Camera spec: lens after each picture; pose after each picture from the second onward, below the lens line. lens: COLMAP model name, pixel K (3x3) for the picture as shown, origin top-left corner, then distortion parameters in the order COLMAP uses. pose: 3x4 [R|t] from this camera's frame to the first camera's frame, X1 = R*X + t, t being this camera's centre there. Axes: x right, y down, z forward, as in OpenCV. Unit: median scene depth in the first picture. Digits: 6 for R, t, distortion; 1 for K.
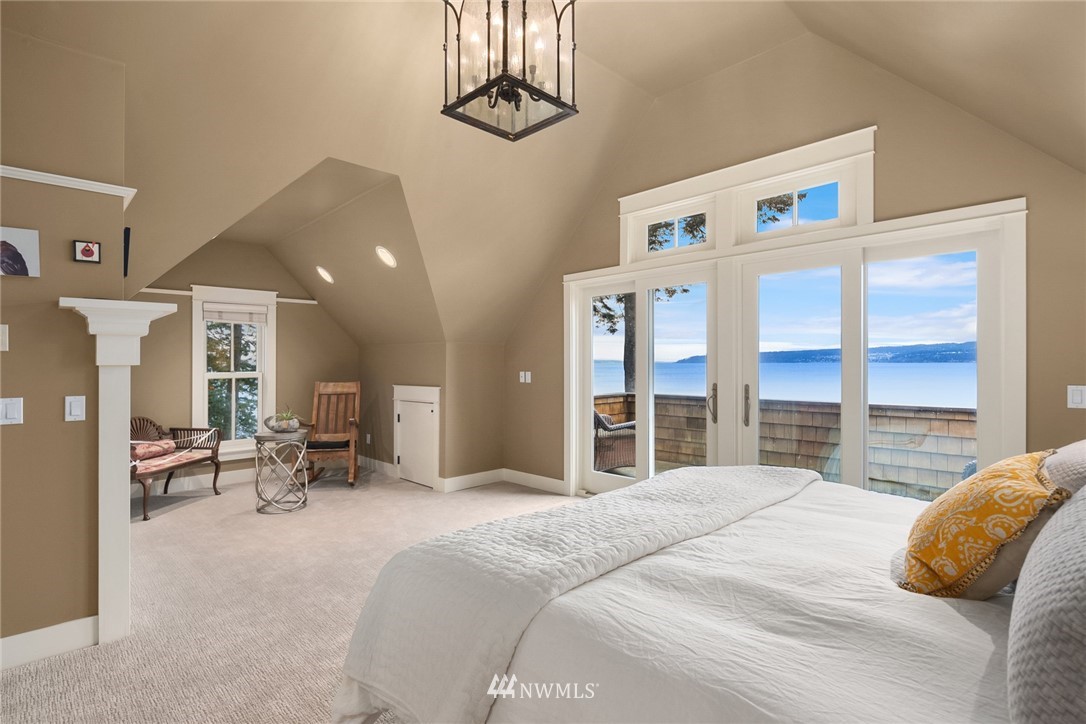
lens RADIAL K [[524.5, 0, 543.0], [0, 524.5, 362.0], [0, 0, 1]] dist [0.000037, -0.000628]
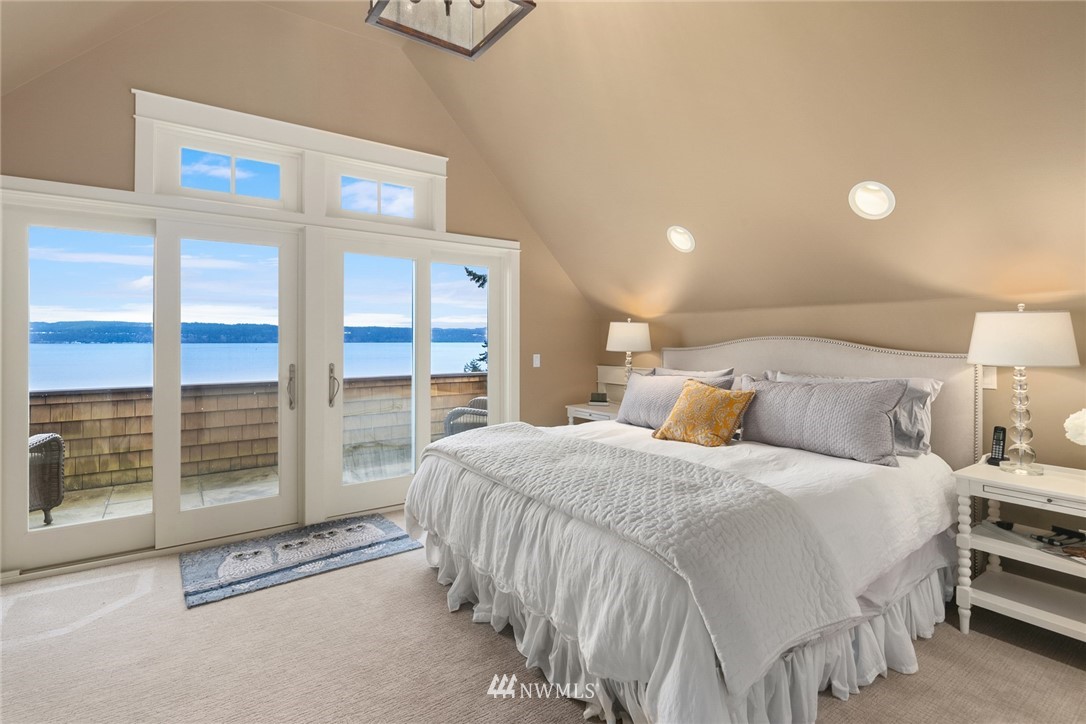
lens RADIAL K [[524.5, 0, 543.0], [0, 524.5, 362.0], [0, 0, 1]] dist [0.000037, -0.000628]
pose [[0.149118, -0.035413, 0.988185, -0.495819], [-0.002177, 0.999344, 0.036142, 0.003222], [-0.988817, -0.007541, 0.148943, 0.463914]]
